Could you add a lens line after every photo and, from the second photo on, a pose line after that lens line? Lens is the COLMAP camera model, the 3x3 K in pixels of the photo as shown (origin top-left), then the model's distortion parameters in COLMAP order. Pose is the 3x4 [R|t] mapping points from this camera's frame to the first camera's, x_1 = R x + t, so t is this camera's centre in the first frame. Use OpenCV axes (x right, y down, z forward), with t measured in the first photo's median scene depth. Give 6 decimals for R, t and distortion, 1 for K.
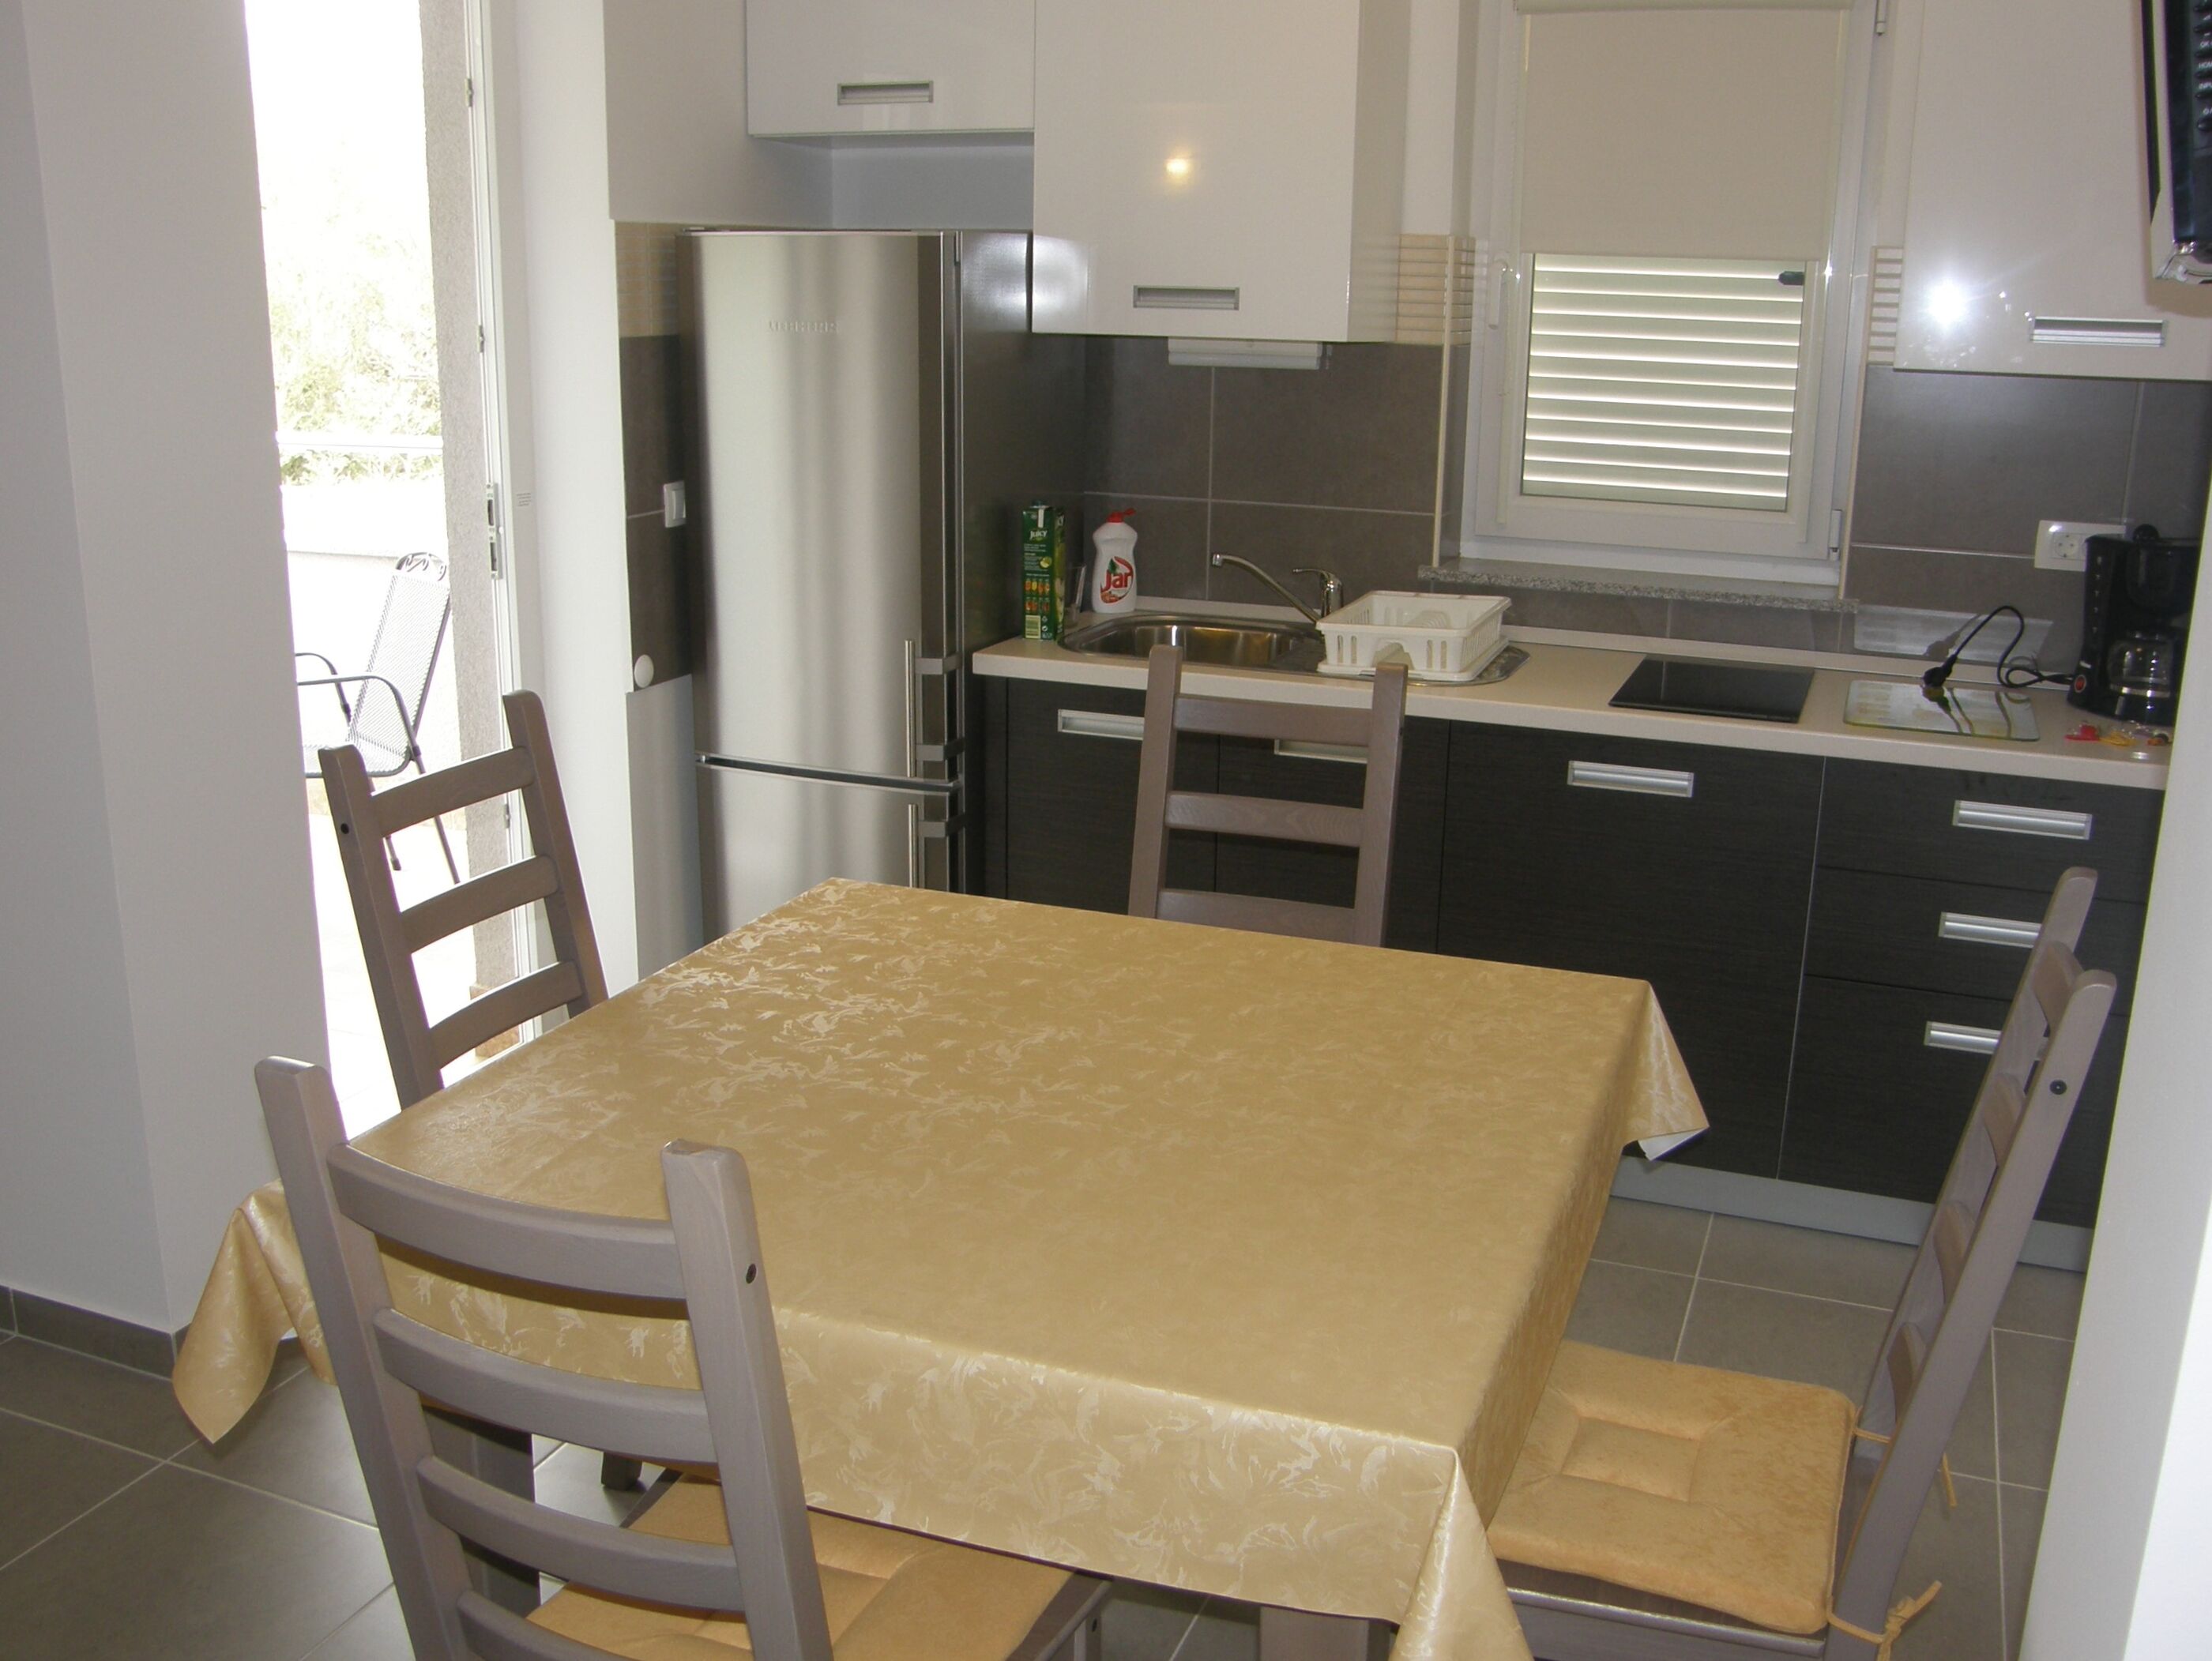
lens RADIAL K [[2003.4, 0, 919.7], [0, 2003.4, 825.8], [0, 0, 1]] dist [-0.131285, 0.082681]
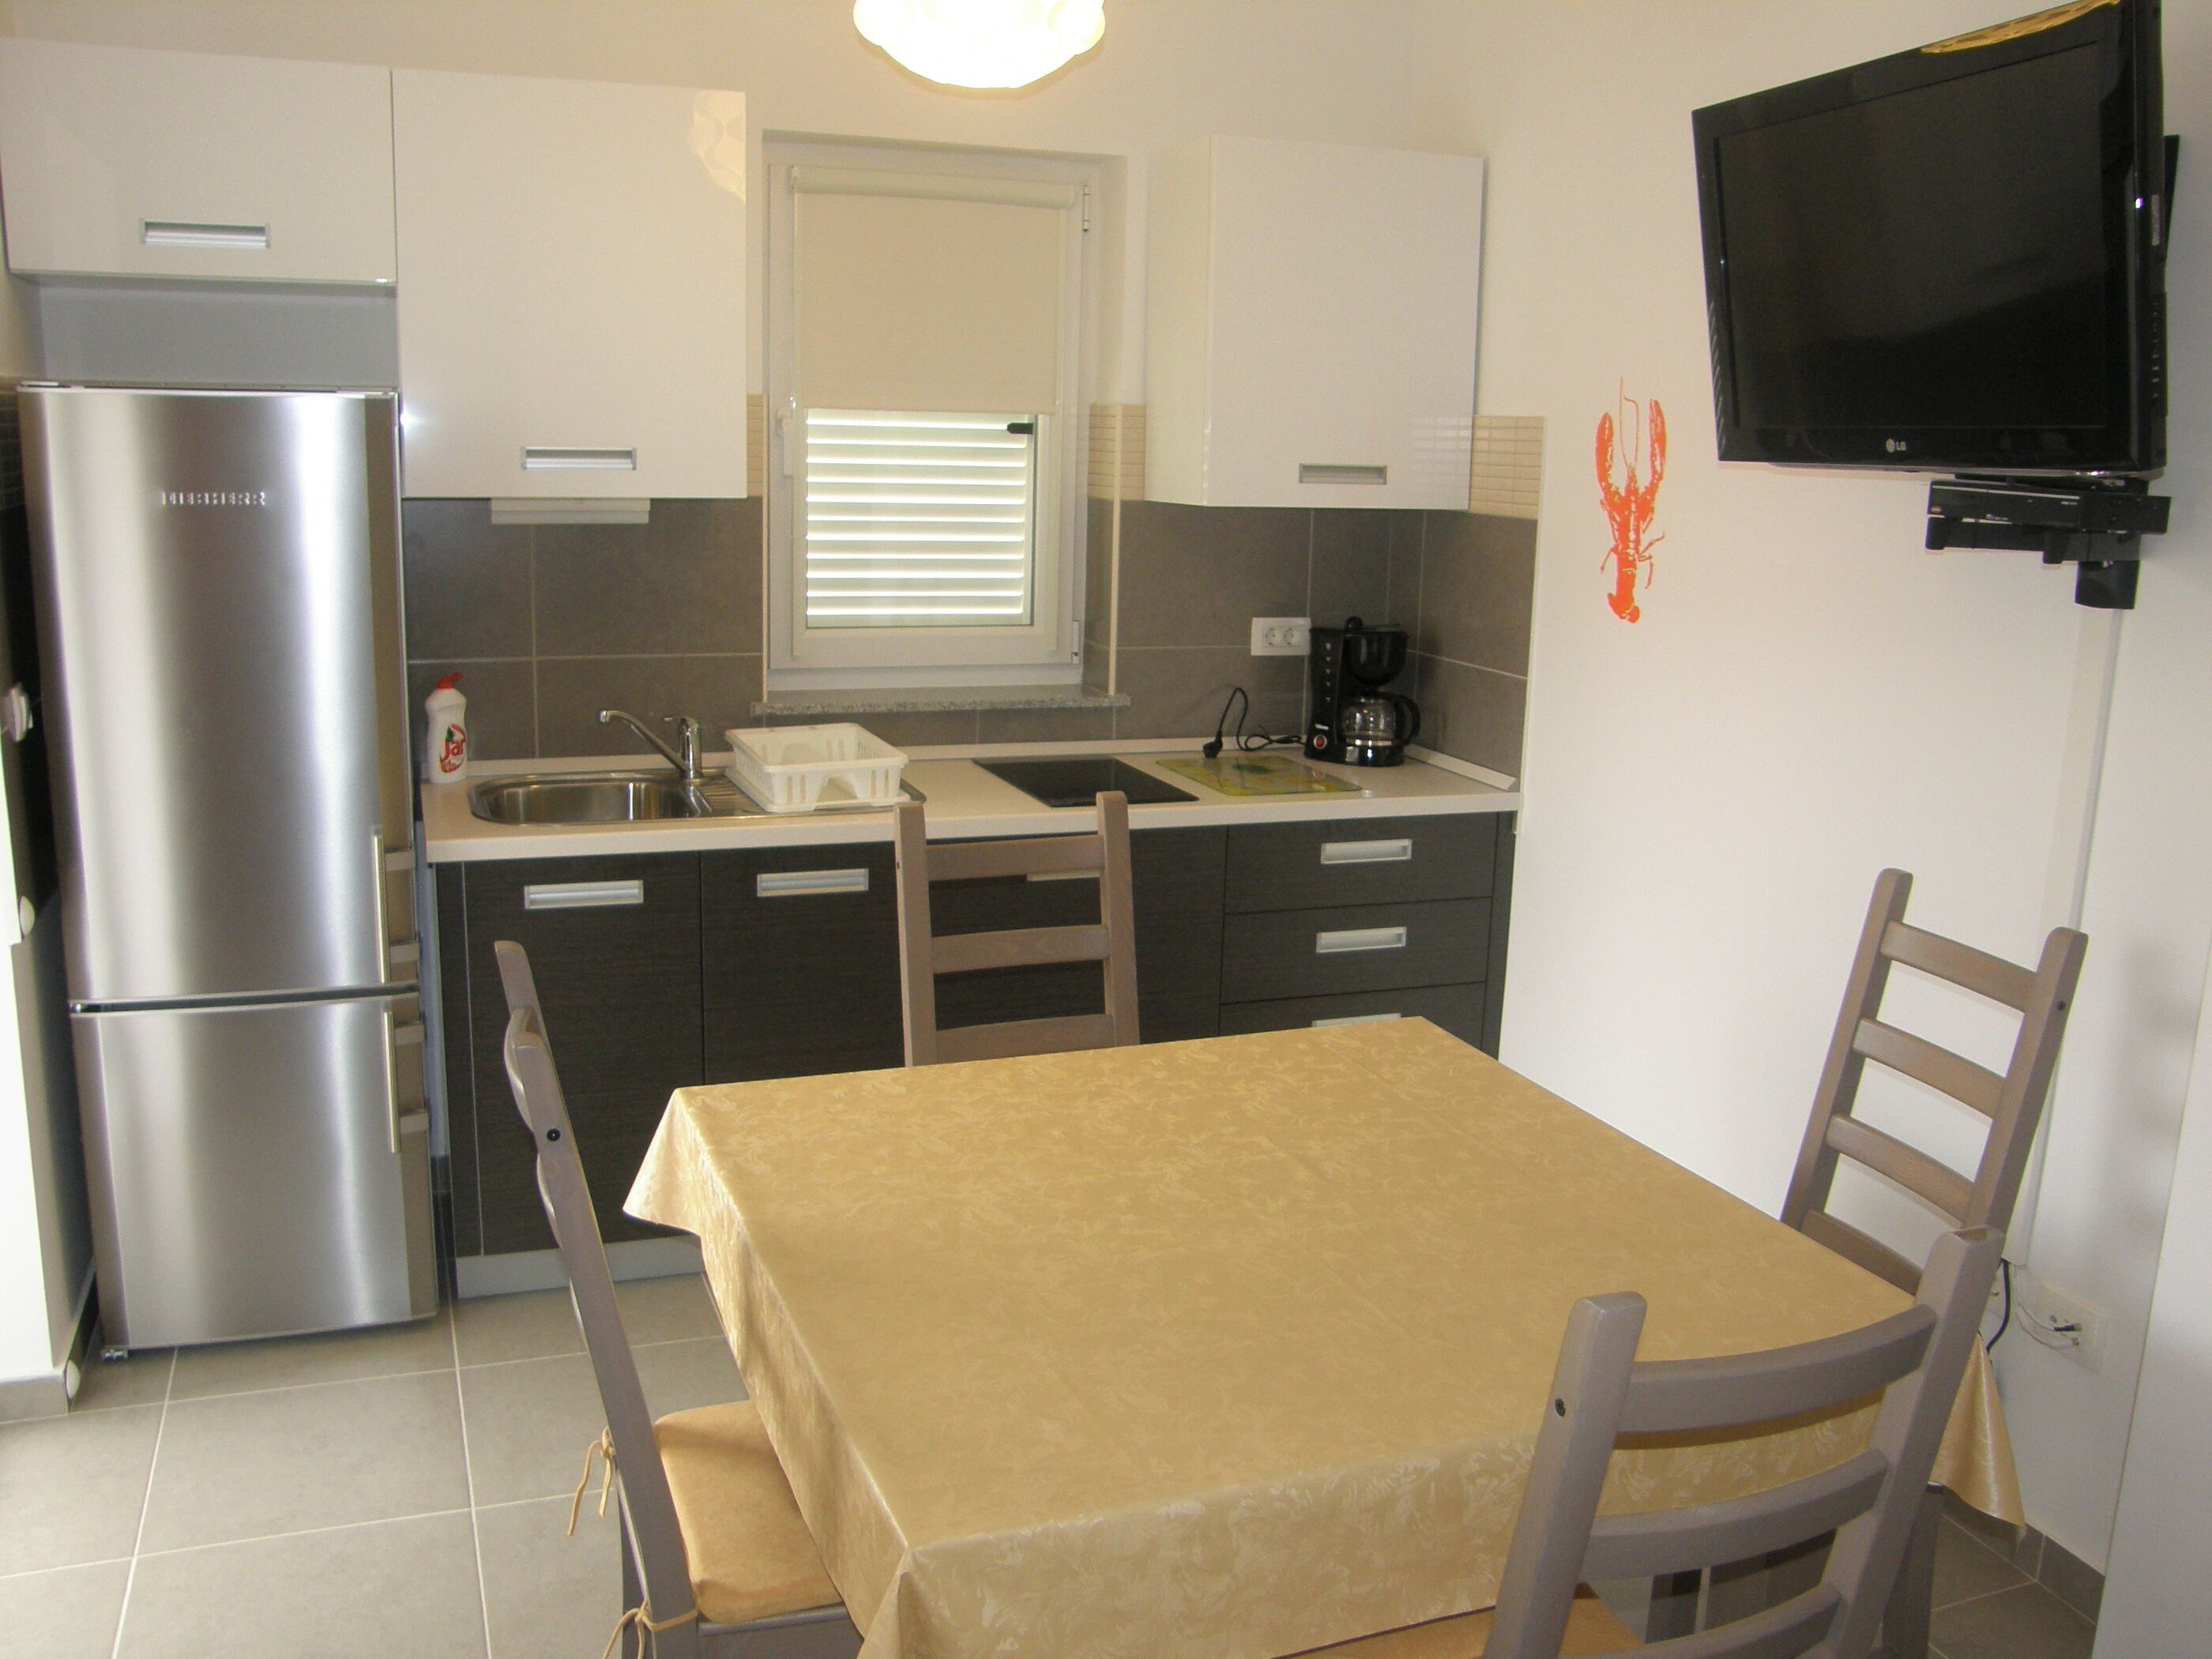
lens RADIAL K [[2003.6, 0, 919.7], [0, 2003.6, 824.8], [0, 0, 1]] dist [-0.131285, 0.082681]
pose [[0.750918, -0.128397, 0.647793, -0.405851], [0.165642, 0.986180, 0.003457, -0.059499], [-0.639285, 0.104706, 0.761808, 0.145320]]
